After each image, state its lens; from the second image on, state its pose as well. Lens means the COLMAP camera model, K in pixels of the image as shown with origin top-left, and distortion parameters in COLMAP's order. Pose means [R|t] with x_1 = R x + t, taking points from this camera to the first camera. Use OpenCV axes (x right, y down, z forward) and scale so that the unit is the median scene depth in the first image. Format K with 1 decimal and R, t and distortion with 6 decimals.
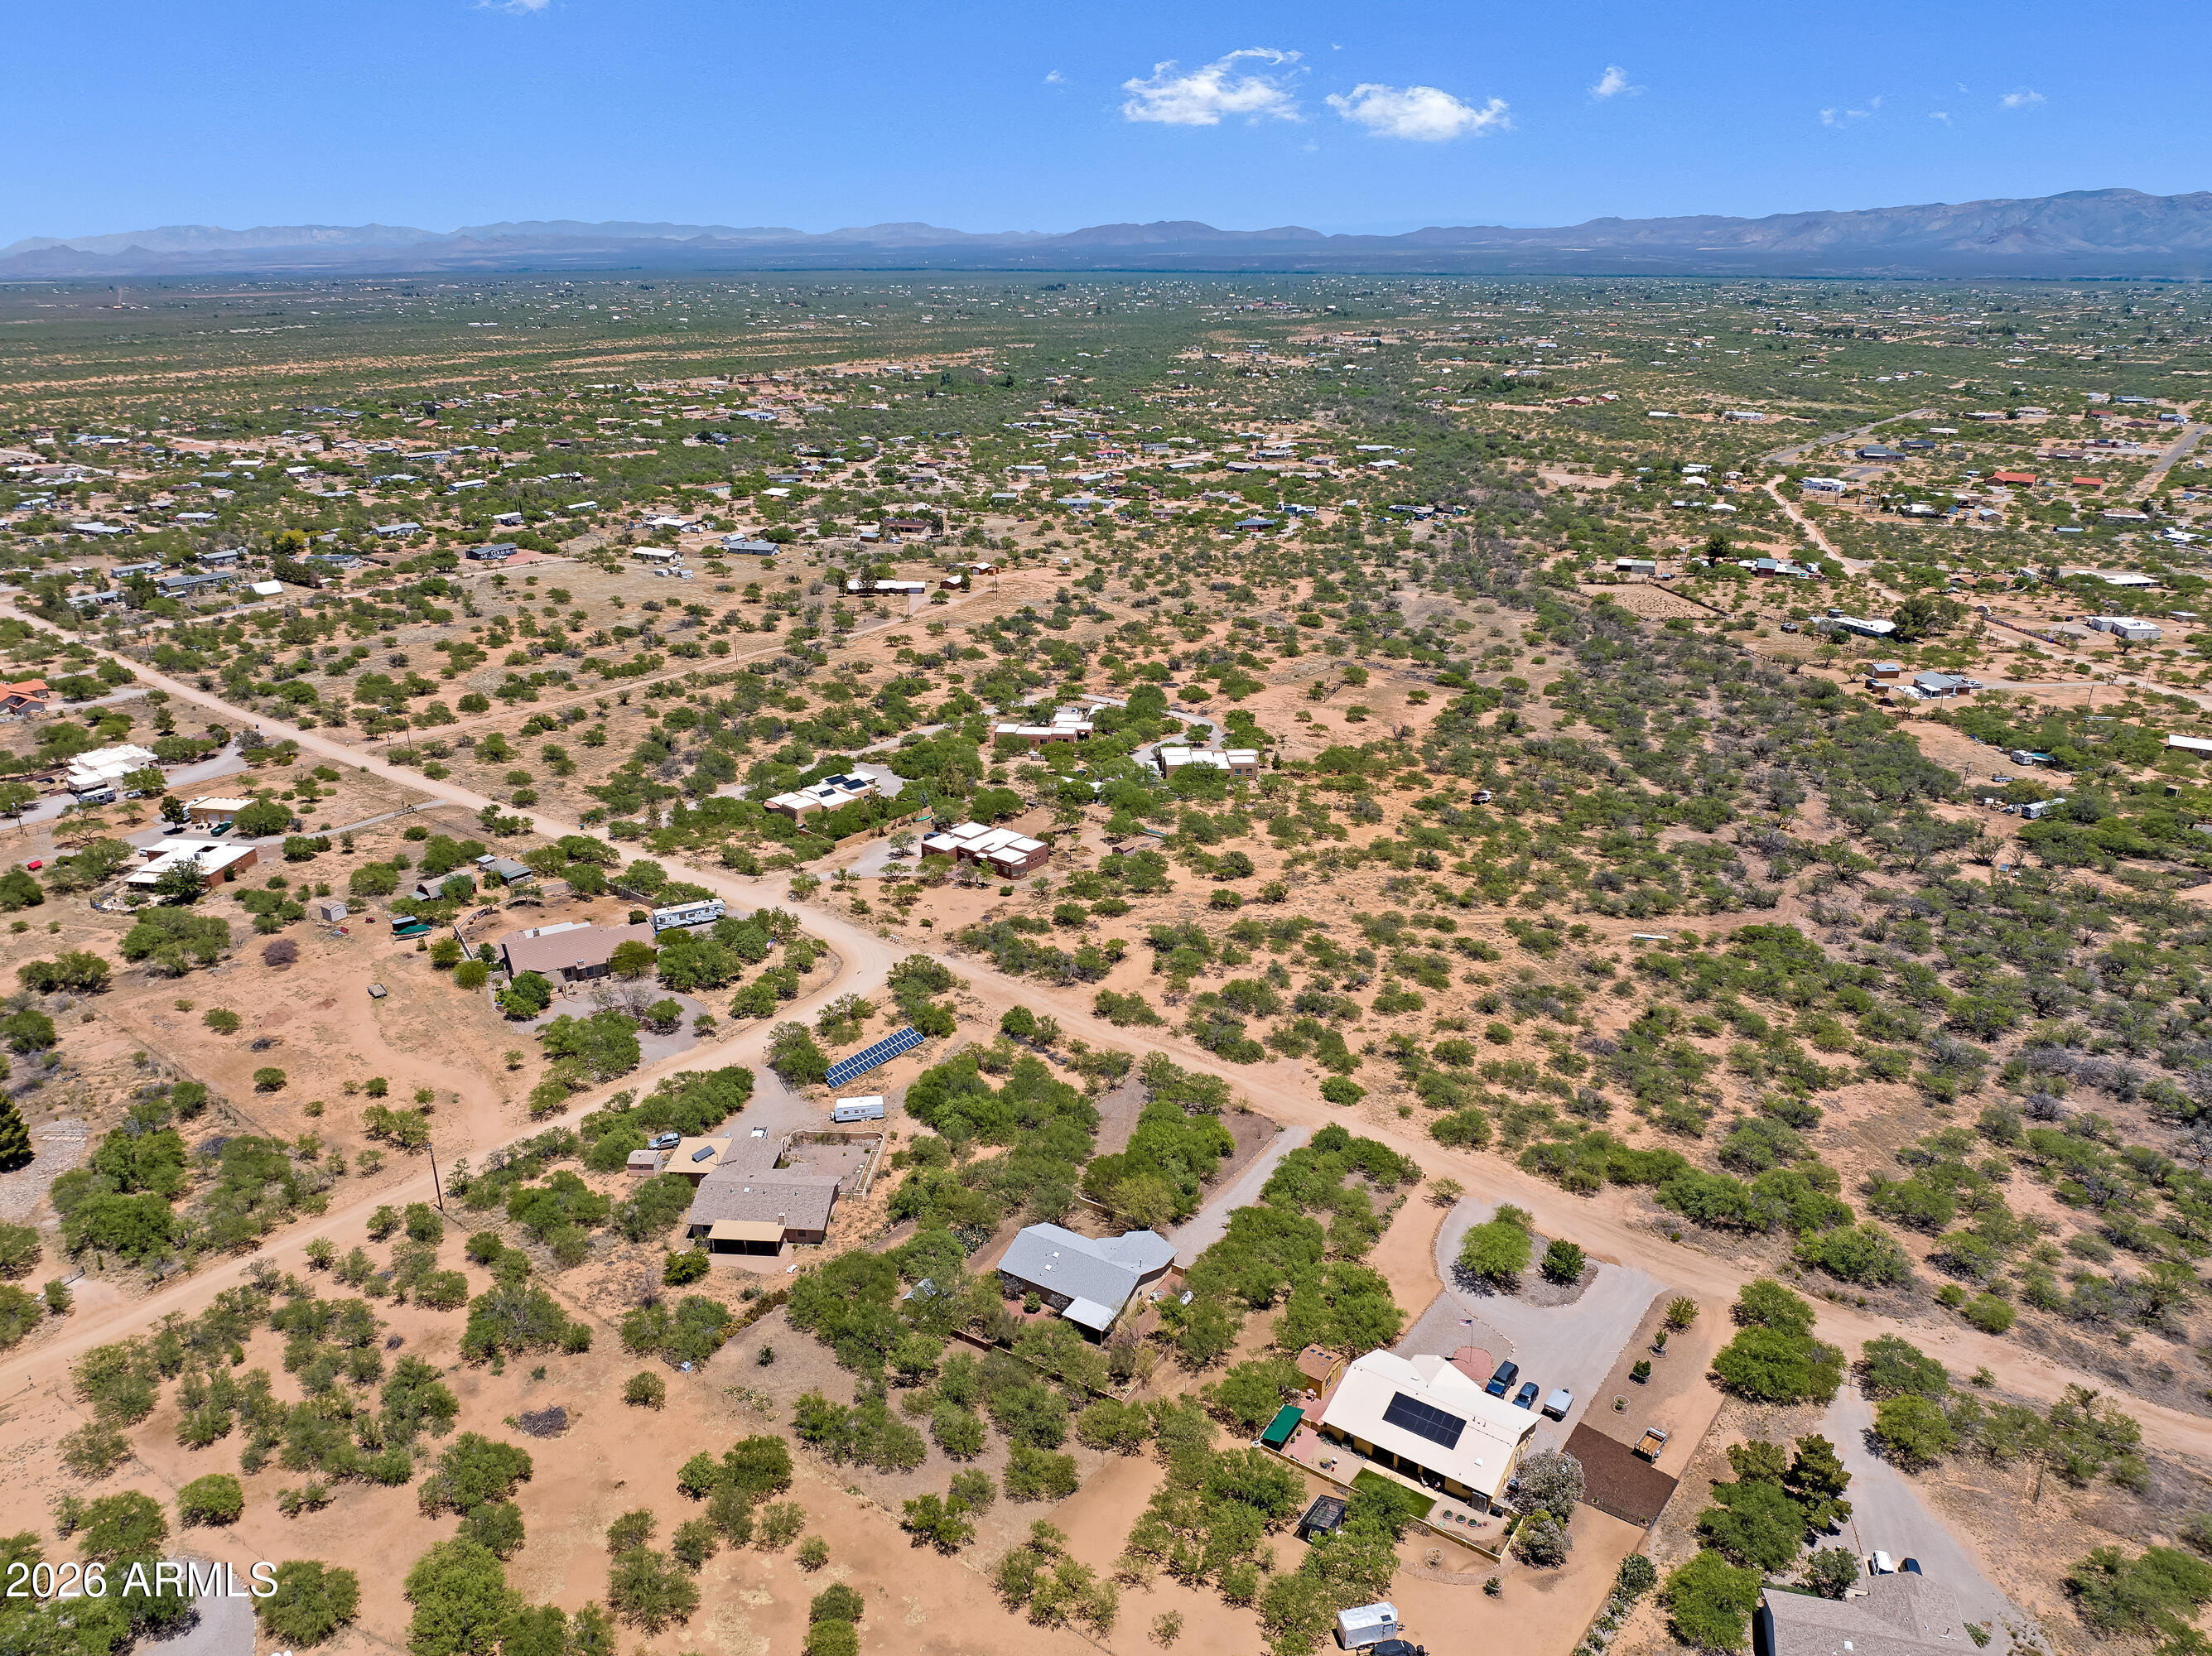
lens RADIAL K [[1547.7, 0, 1113.6], [0, 1547.7, 825.1], [0, 0, 1]] dist [-0.036162, -0.008394]
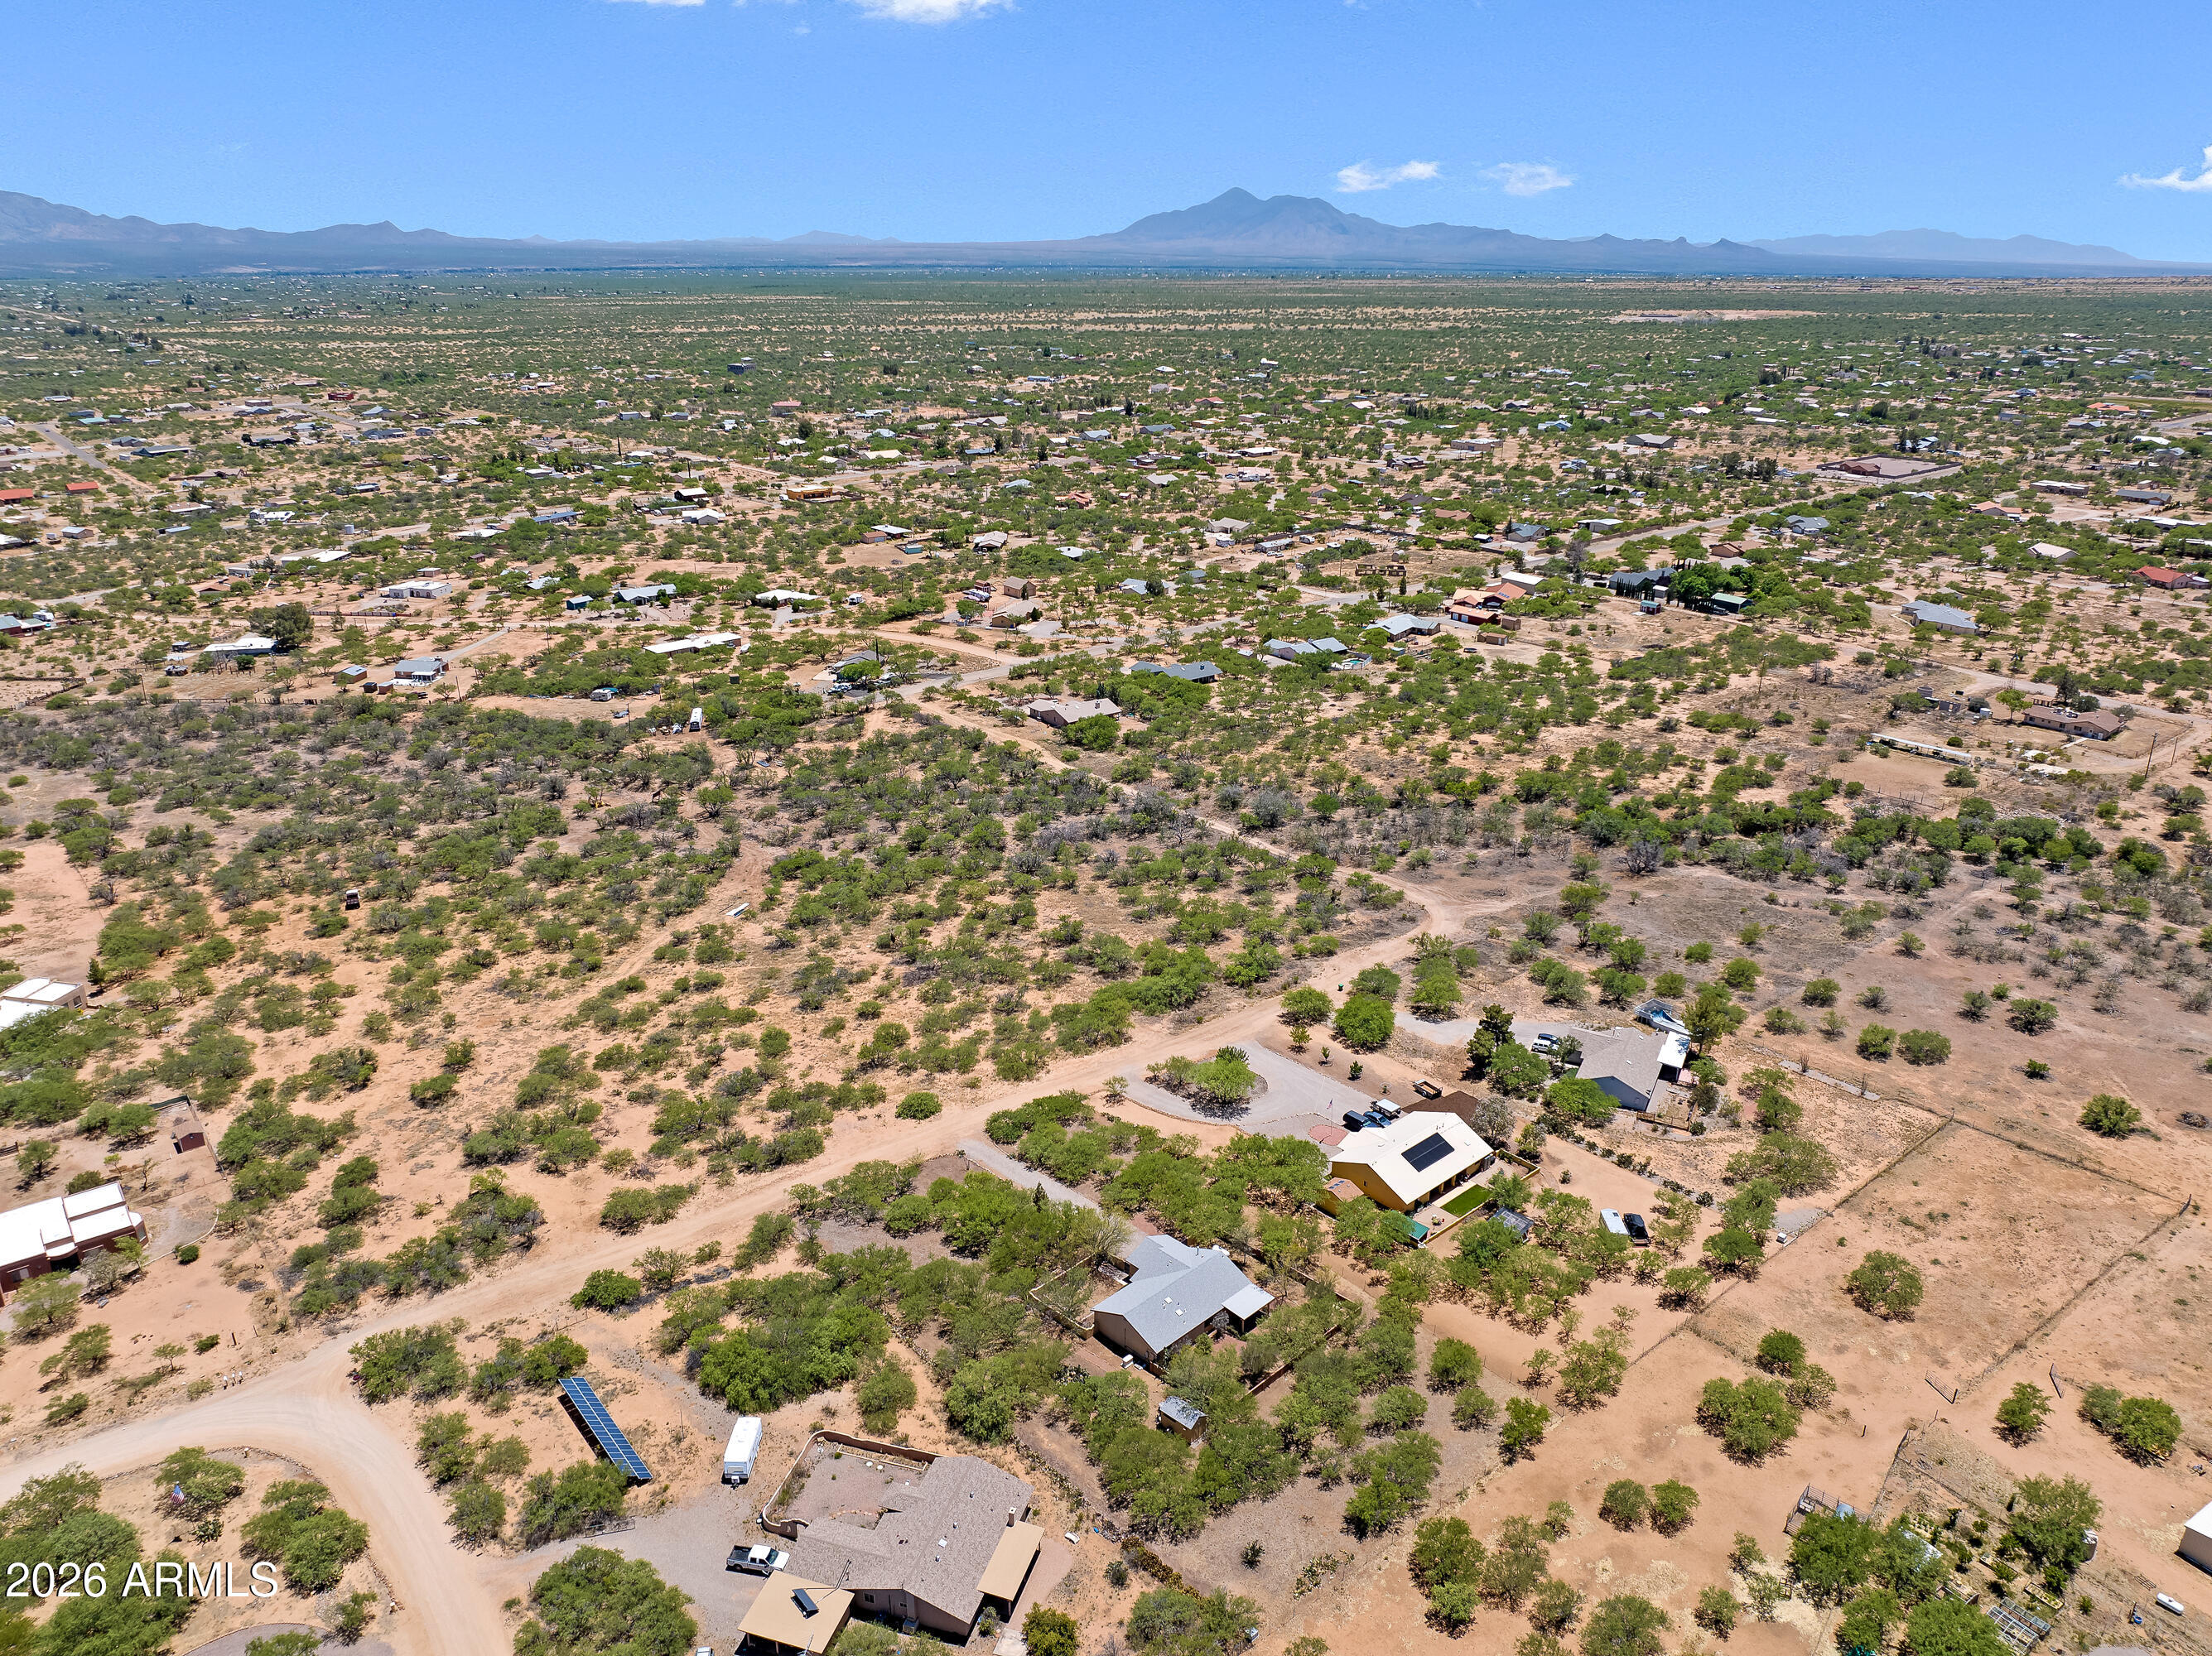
lens RADIAL K [[1547.7, 0, 1113.6], [0, 1547.7, 825.1], [0, 0, 1]] dist [-0.036162, -0.008394]
pose [[0.222772, -0.340207, 0.913582, -0.653662], [0.338604, 0.905790, 0.254739, -0.196706], [-0.914177, 0.252594, 0.316980, 0.516075]]
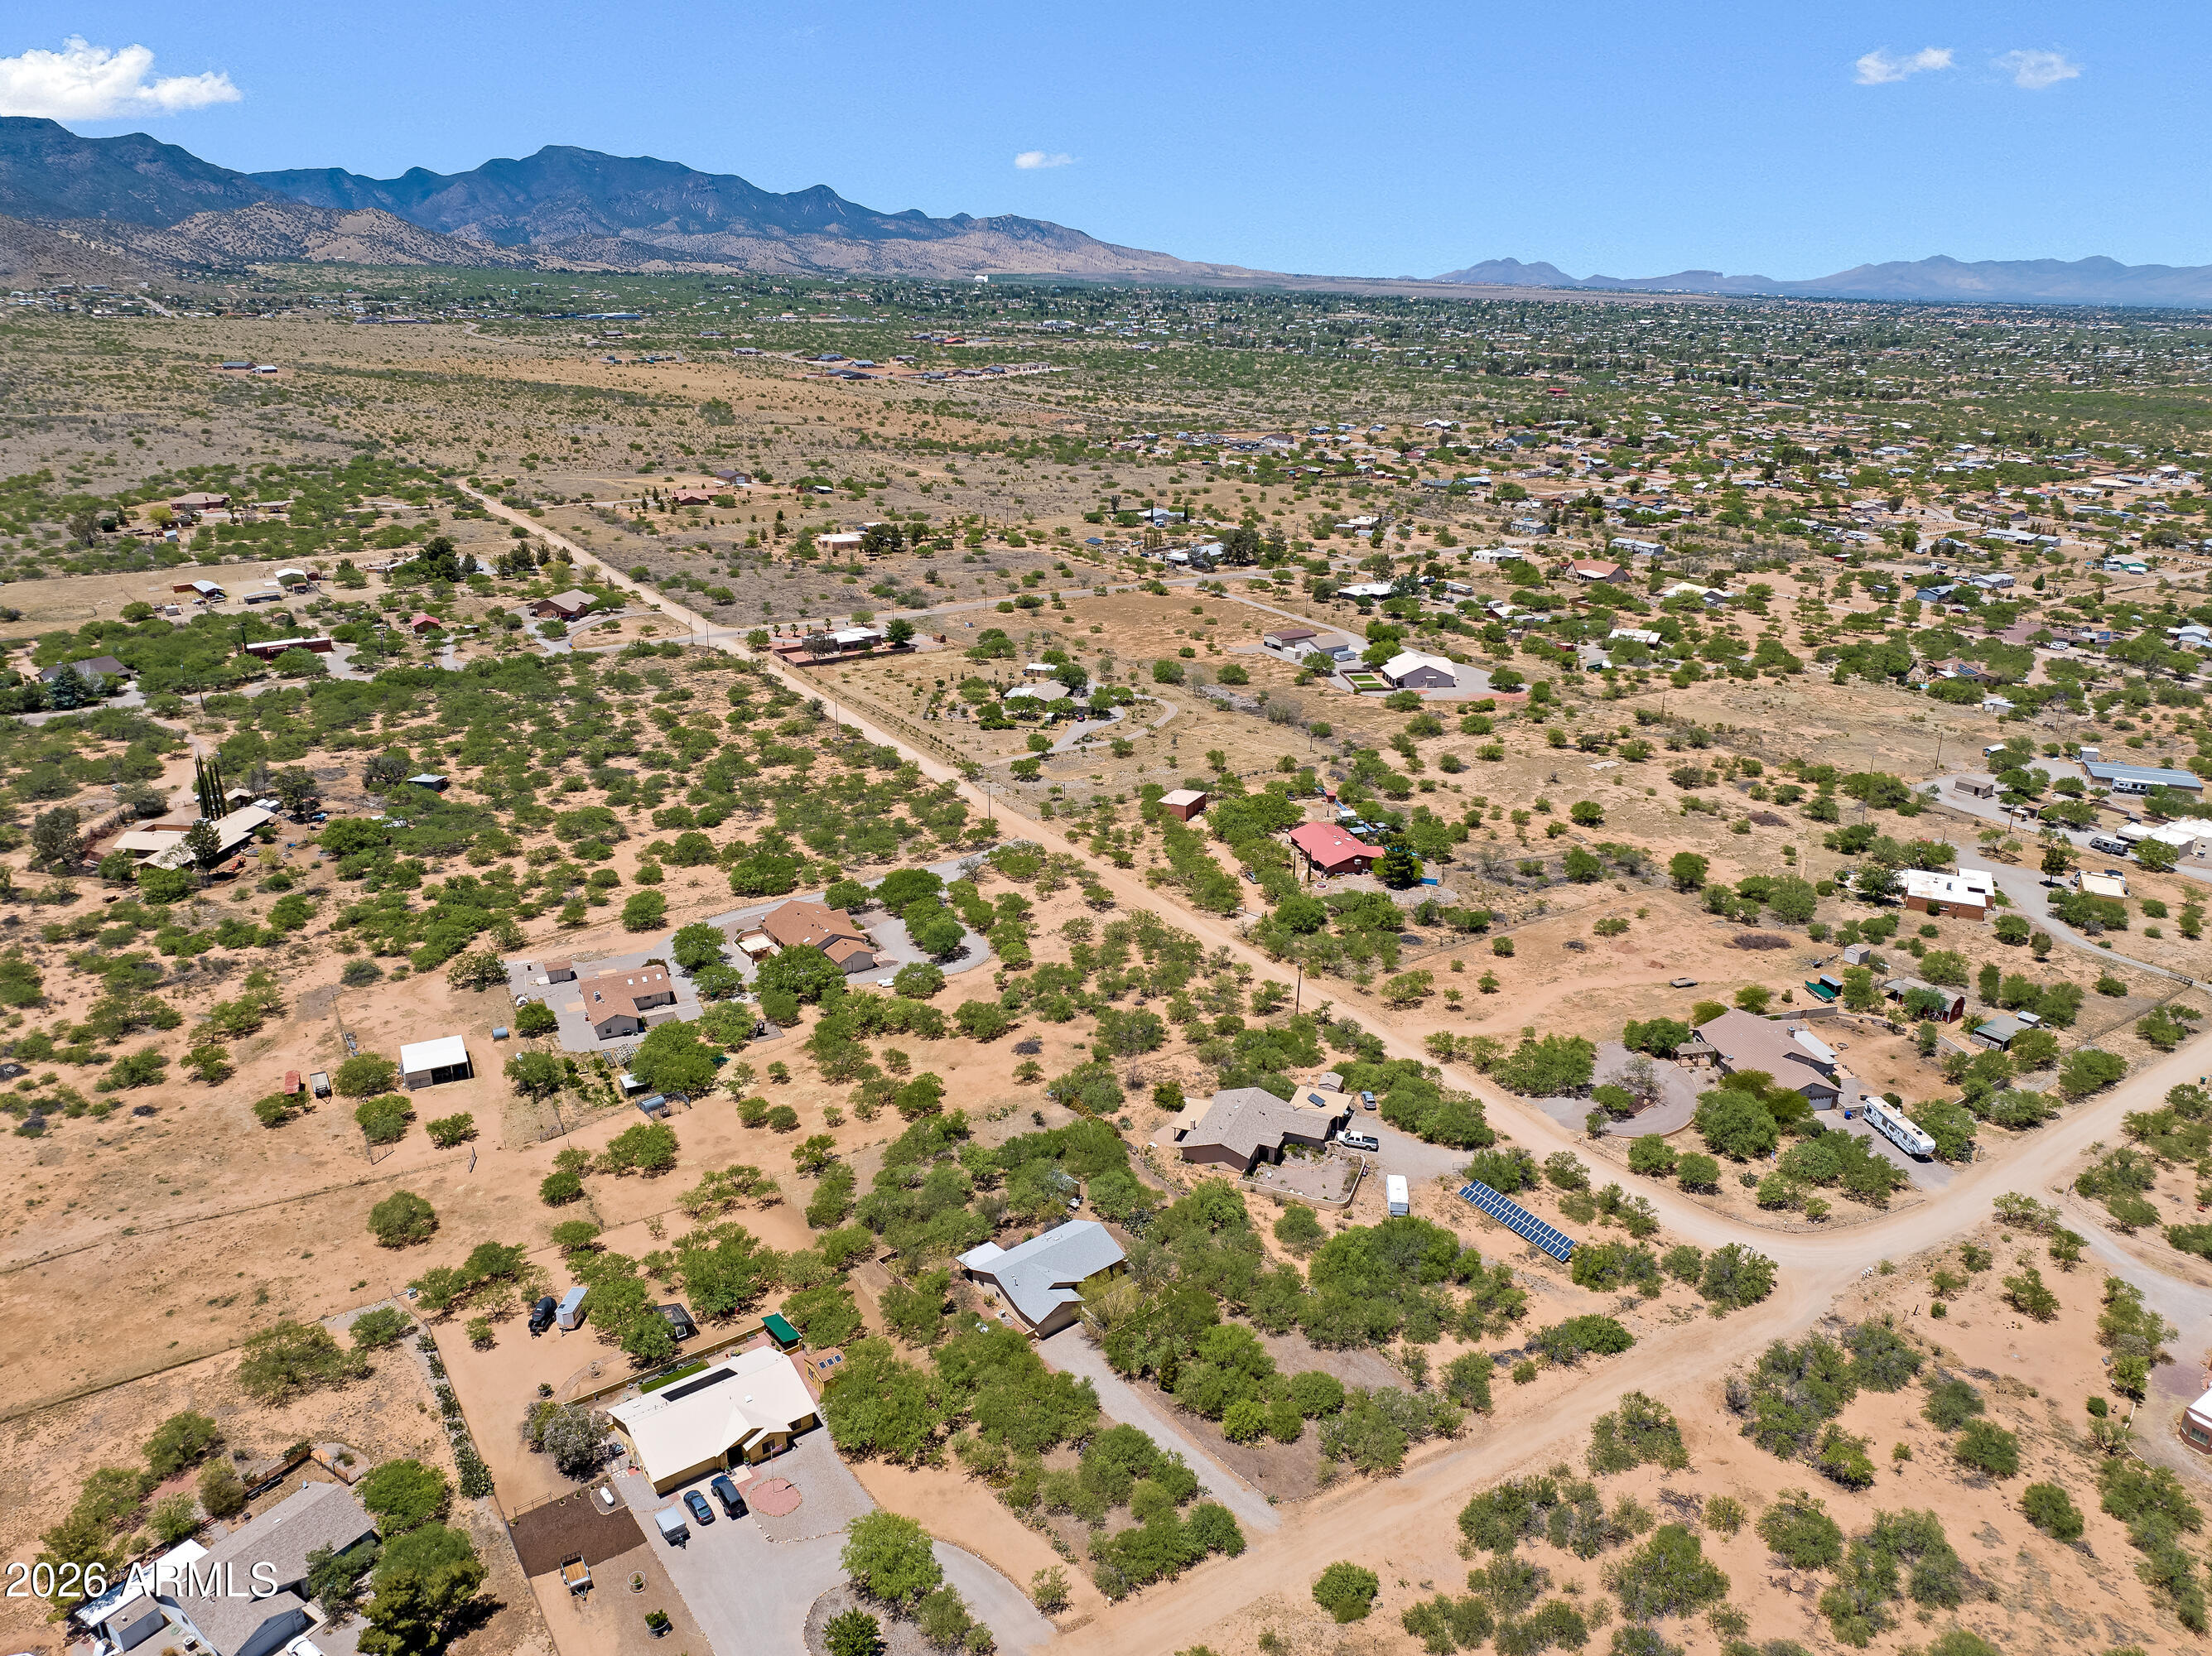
lens RADIAL K [[1547.7, 0, 1113.6], [0, 1547.7, 825.1], [0, 0, 1]] dist [-0.036162, -0.008394]
pose [[-0.309456, 0.320773, -0.895177, 0.646753], [-0.346038, 0.838855, 0.420214, -0.336988], [0.885717, 0.439803, -0.148589, 0.846839]]
